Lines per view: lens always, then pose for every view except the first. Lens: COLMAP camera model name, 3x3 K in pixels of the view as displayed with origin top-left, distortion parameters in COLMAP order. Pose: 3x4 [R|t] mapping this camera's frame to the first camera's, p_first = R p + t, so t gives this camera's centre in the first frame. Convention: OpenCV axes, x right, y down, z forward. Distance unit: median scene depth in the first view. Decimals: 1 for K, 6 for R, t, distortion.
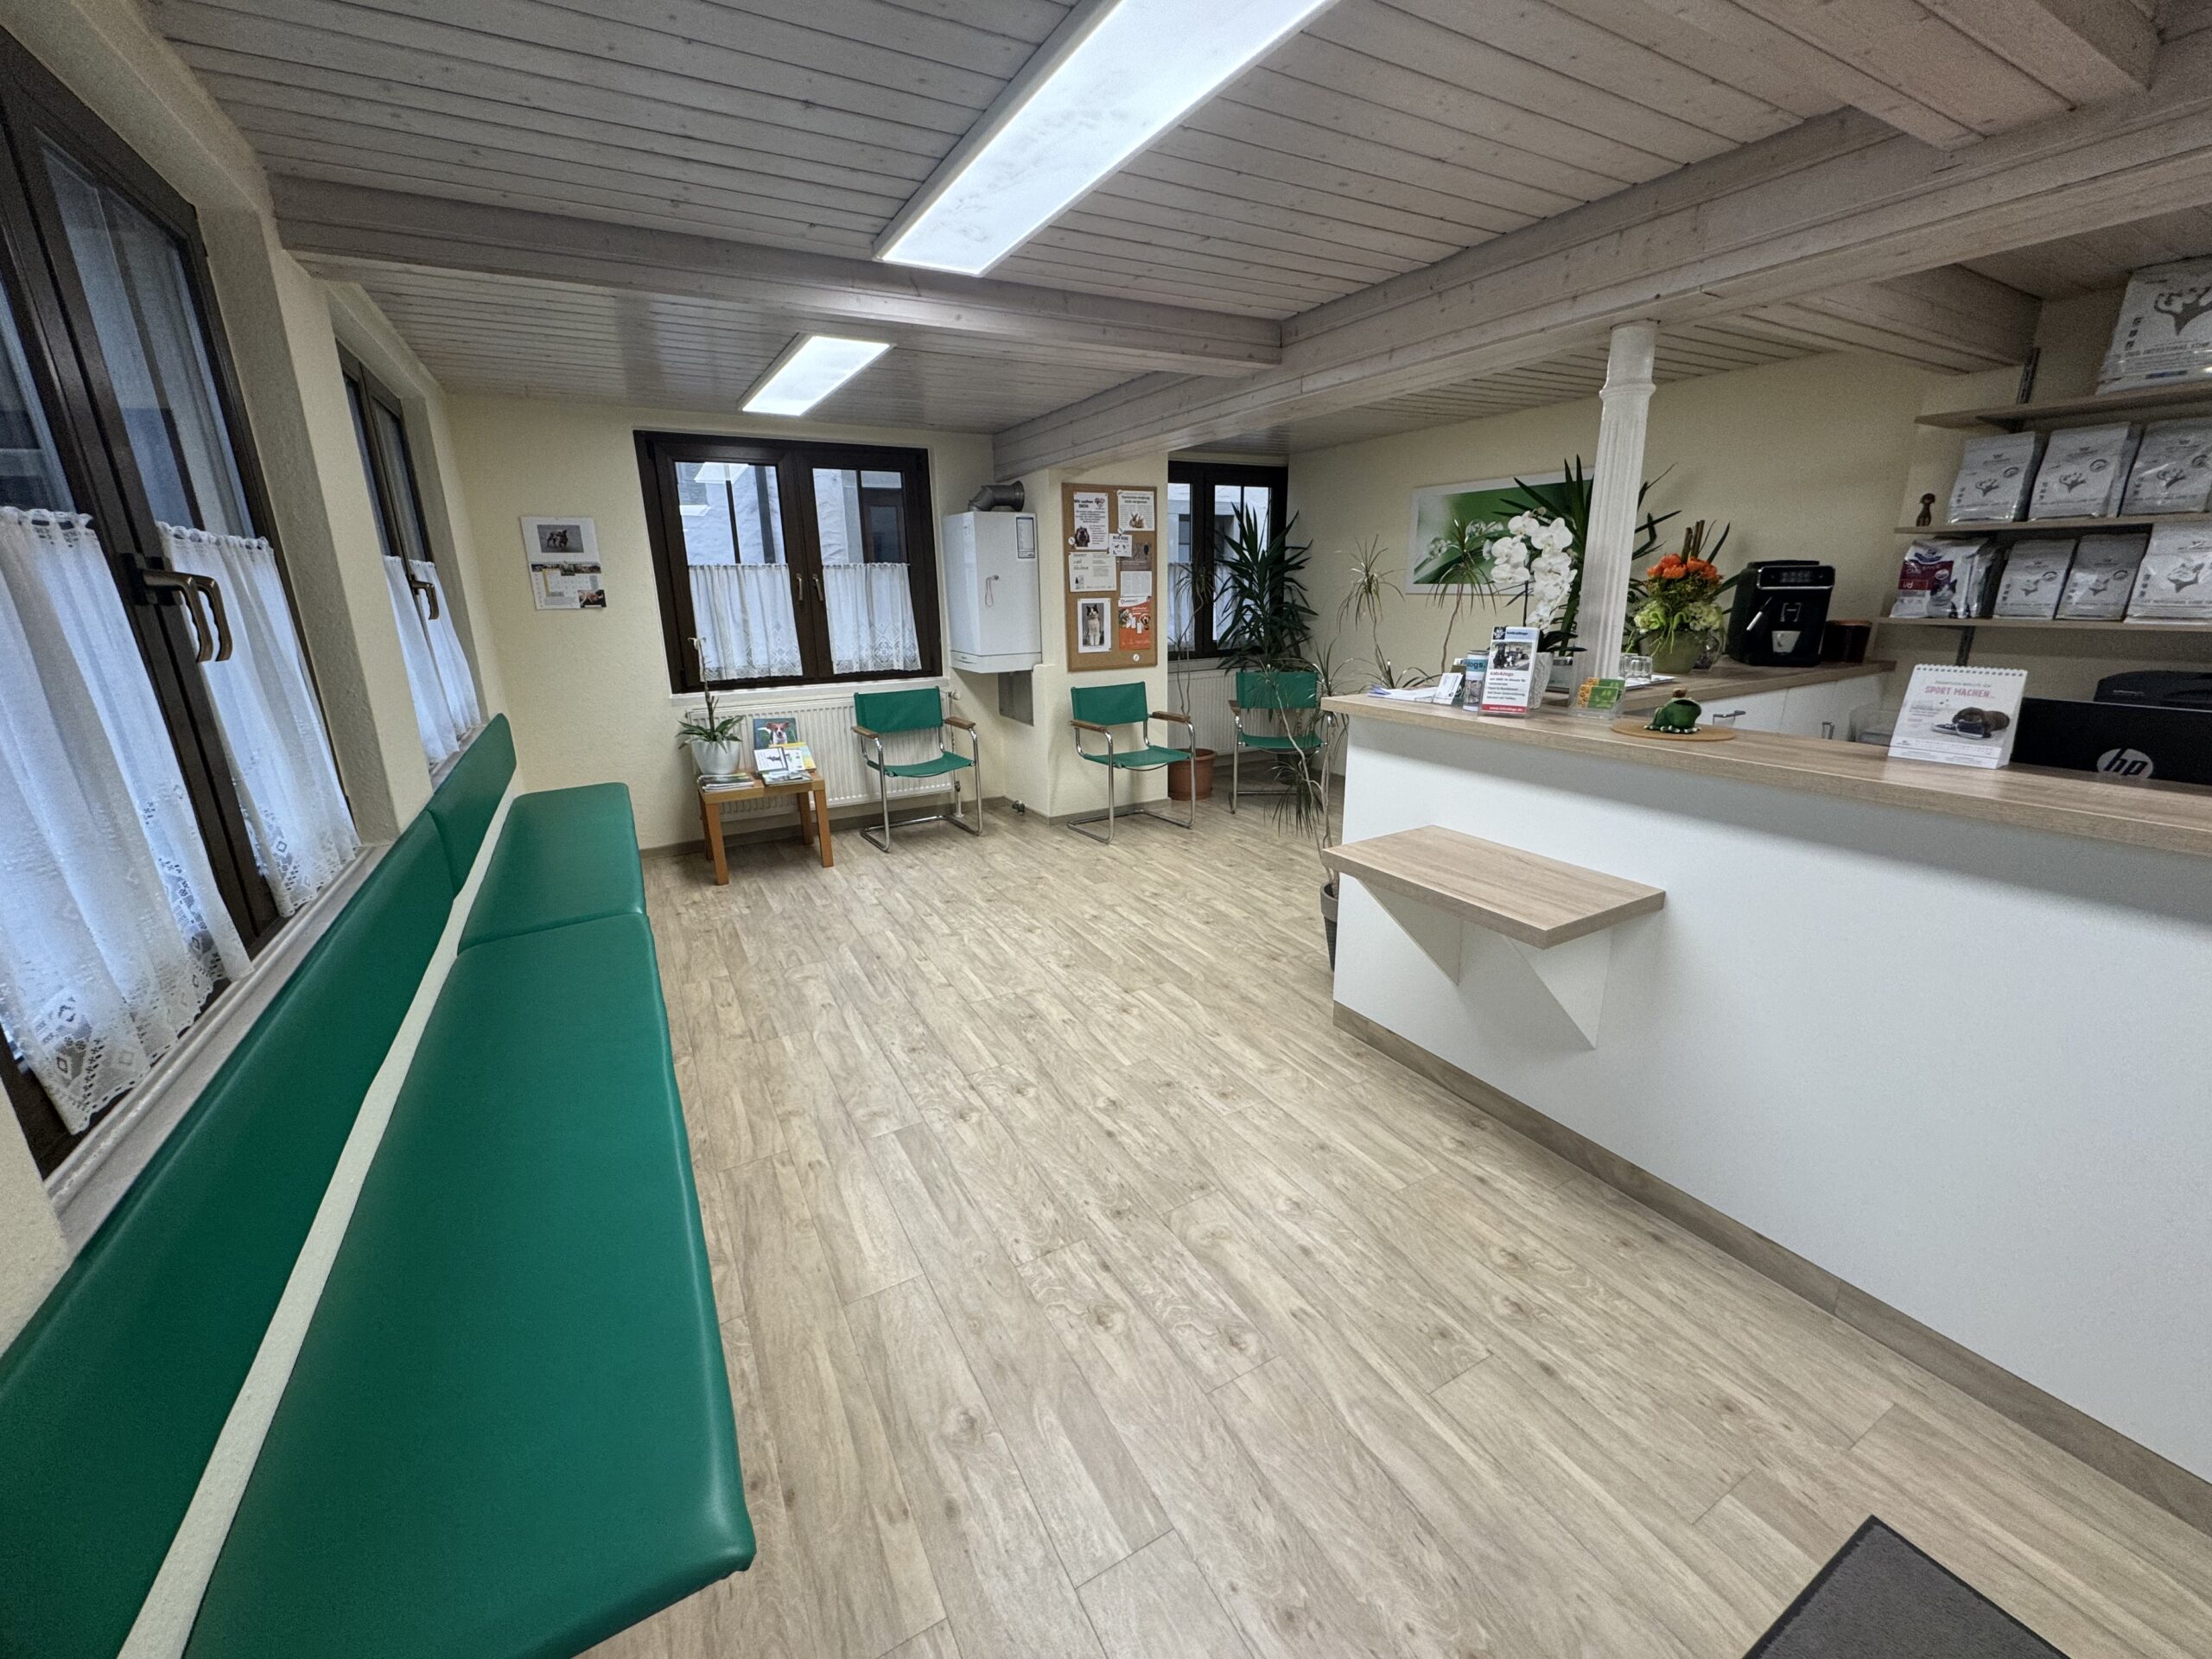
lens RADIAL K [[878.8, 0, 1113.1], [0, 878.8, 842.1], [0, 0, 1]] dist [0.001293, -0.000220]
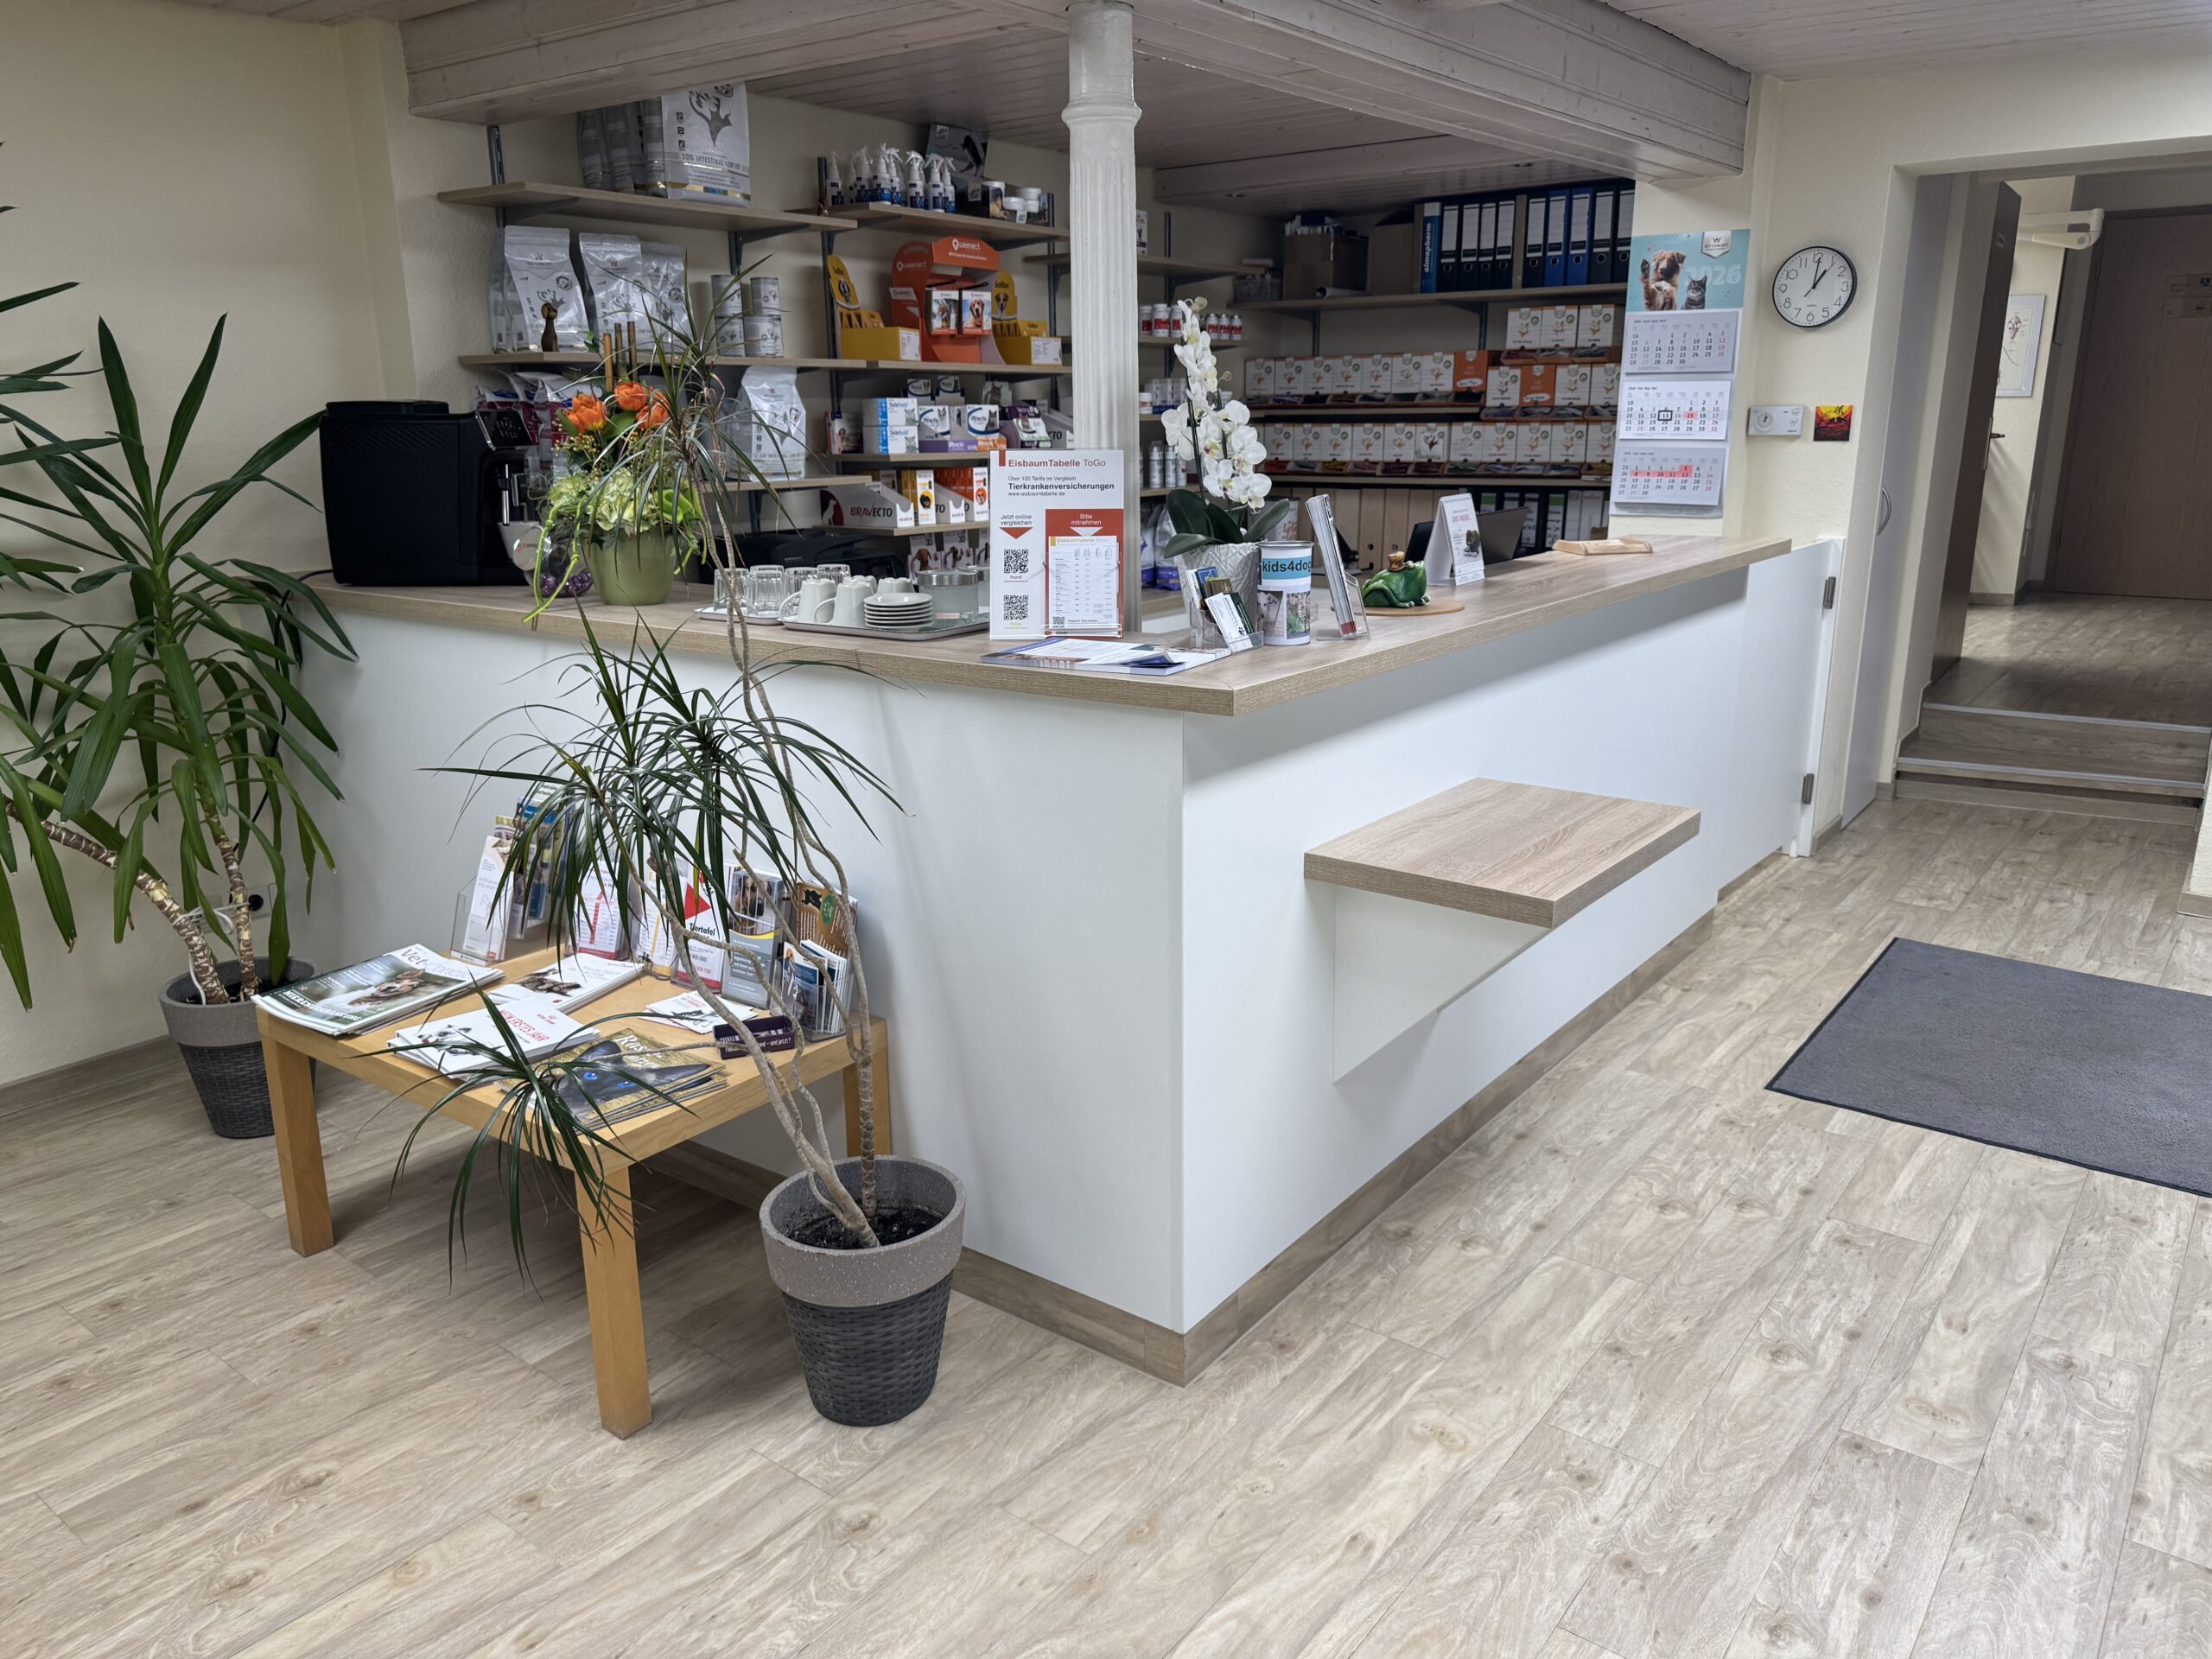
lens RADIAL K [[1583.3, 0, 1100.4], [0, 1583.3, 822.5], [0, 0, 1]] dist [0.004142, -0.008596]
pose [[-0.388480, -0.216836, 0.895581, -0.567927], [0.280834, 0.897818, 0.339197, -0.486154], [-0.877619, 0.383281, -0.287890, 1.631305]]
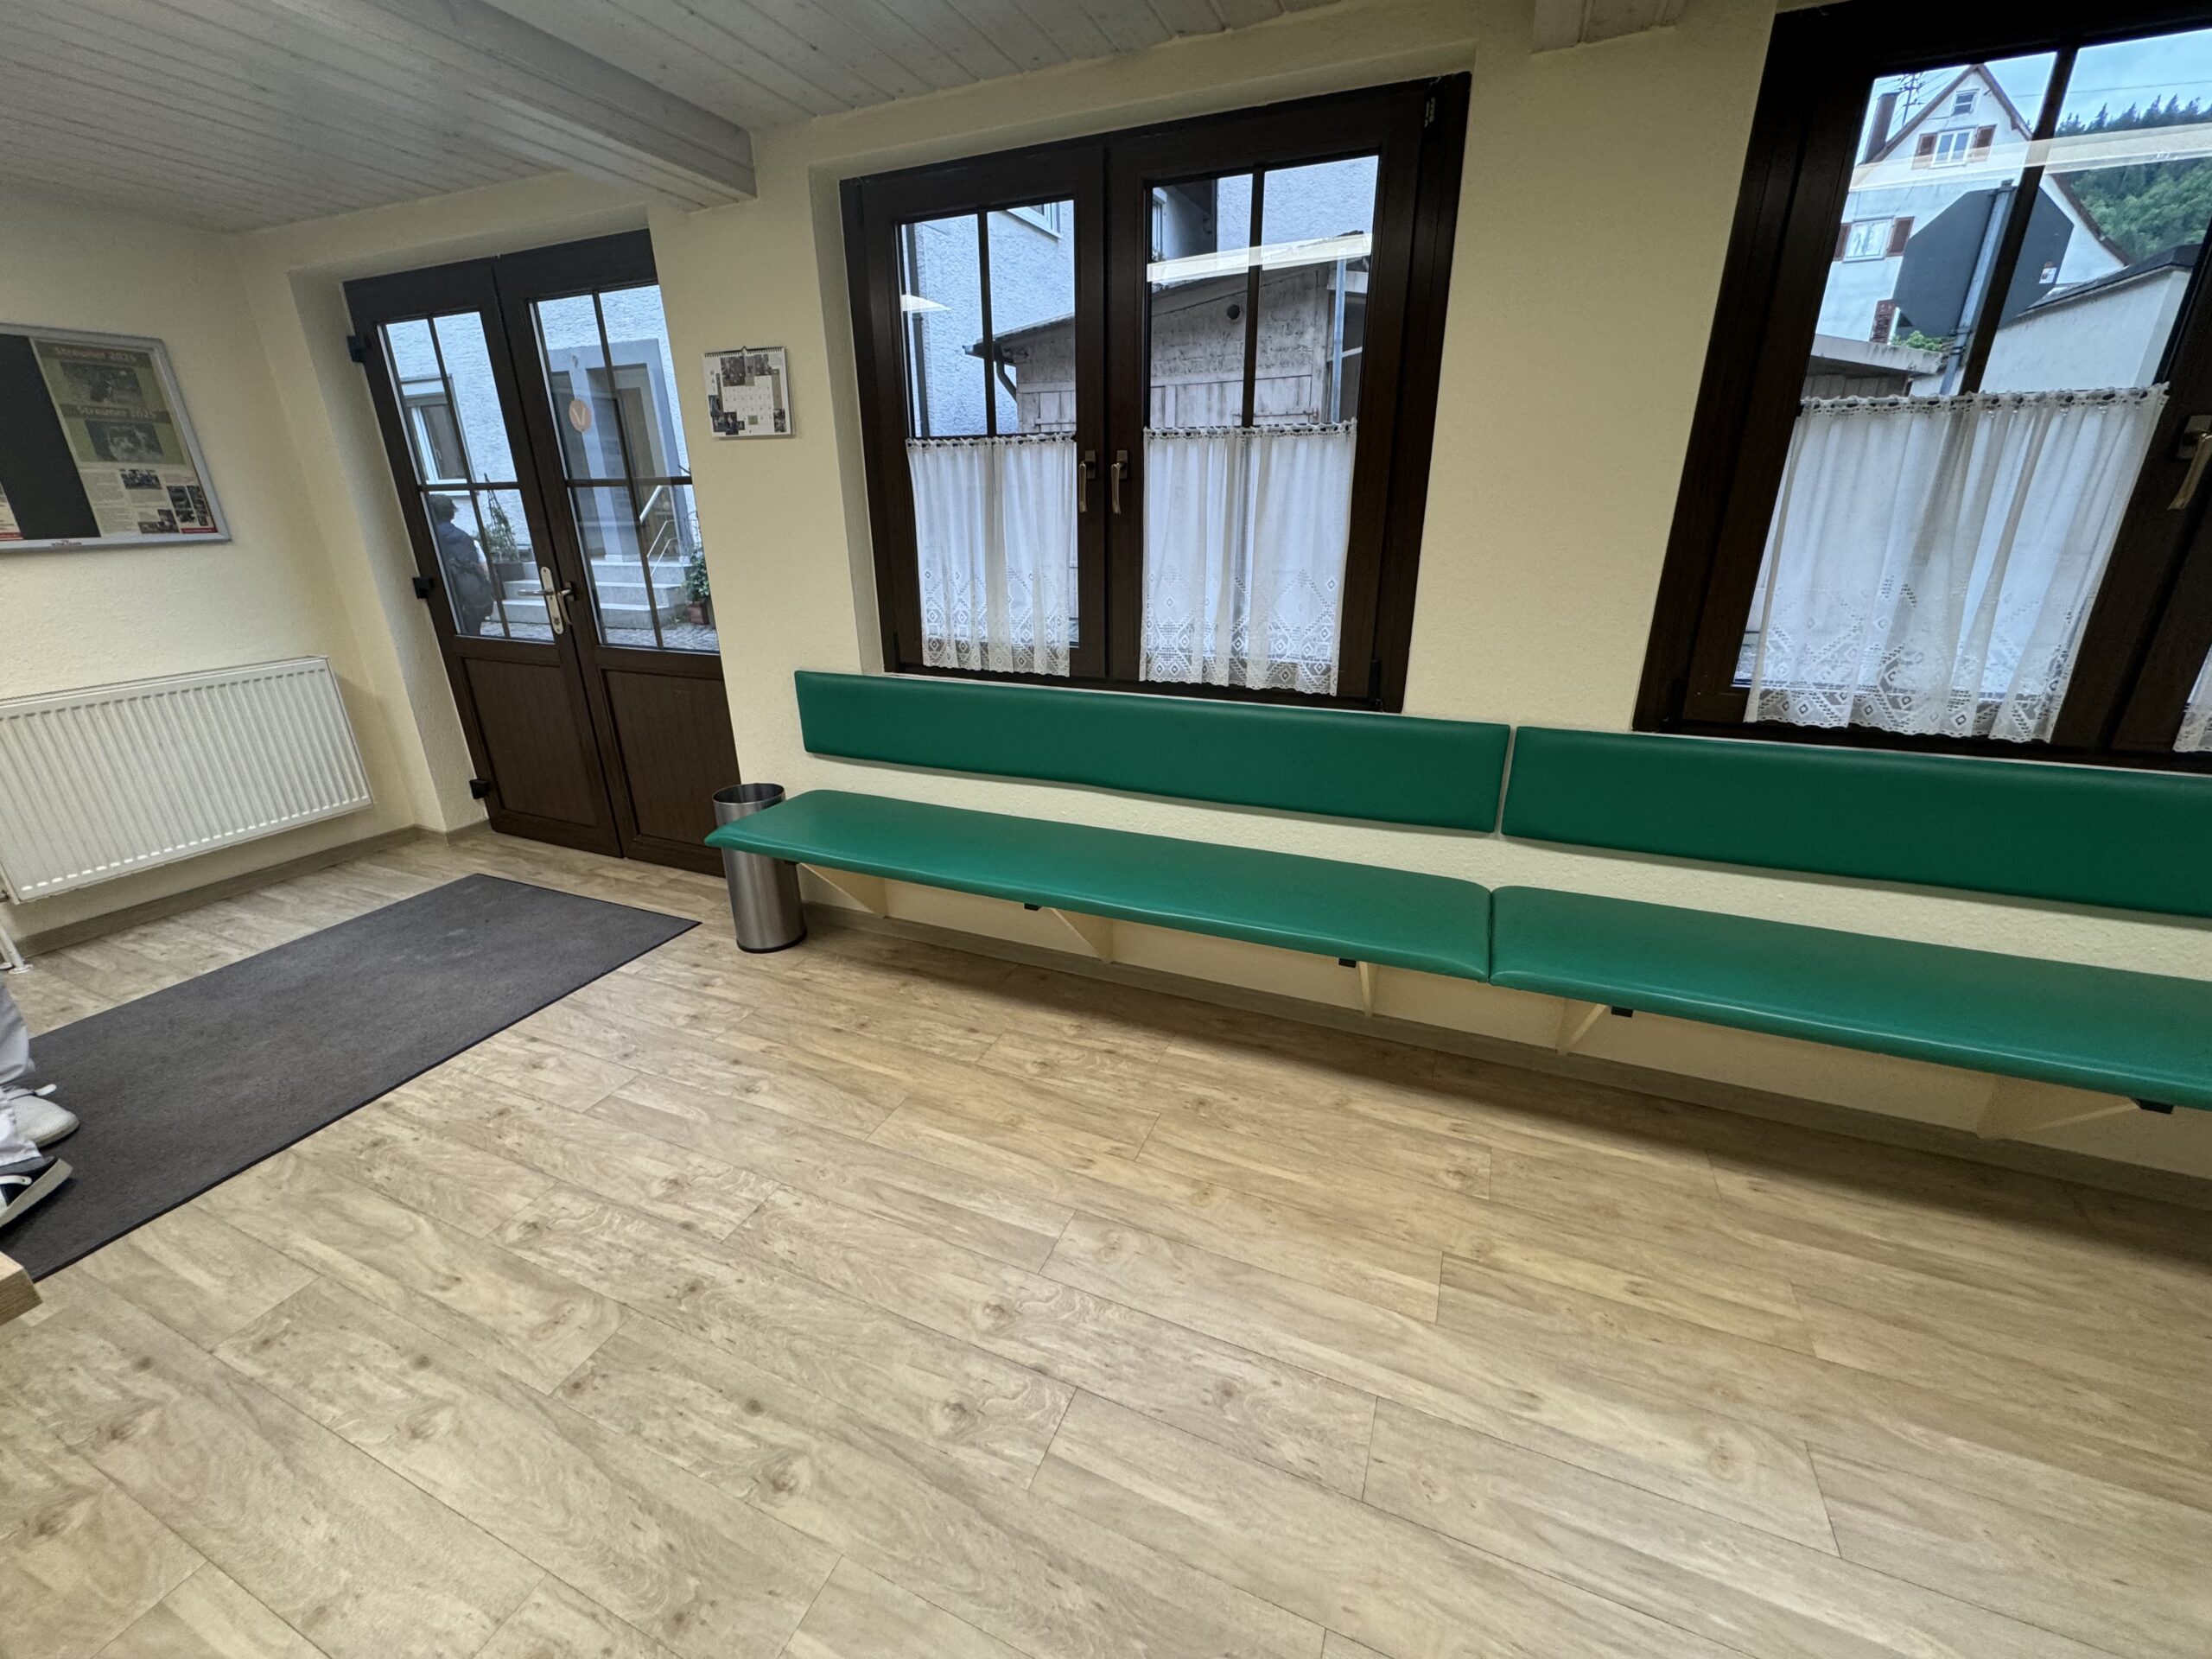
lens RADIAL K [[878.8, 0, 1108.4], [0, 878.8, 816.9], [0, 0, 1]] dist [0.001293, -0.000220]
pose [[-0.792295, 0.240054, -0.560930, 0.052180], [-0.147557, 0.816671, 0.557921, -0.434098], [0.592027, 0.524807, -0.611622, 1.481439]]
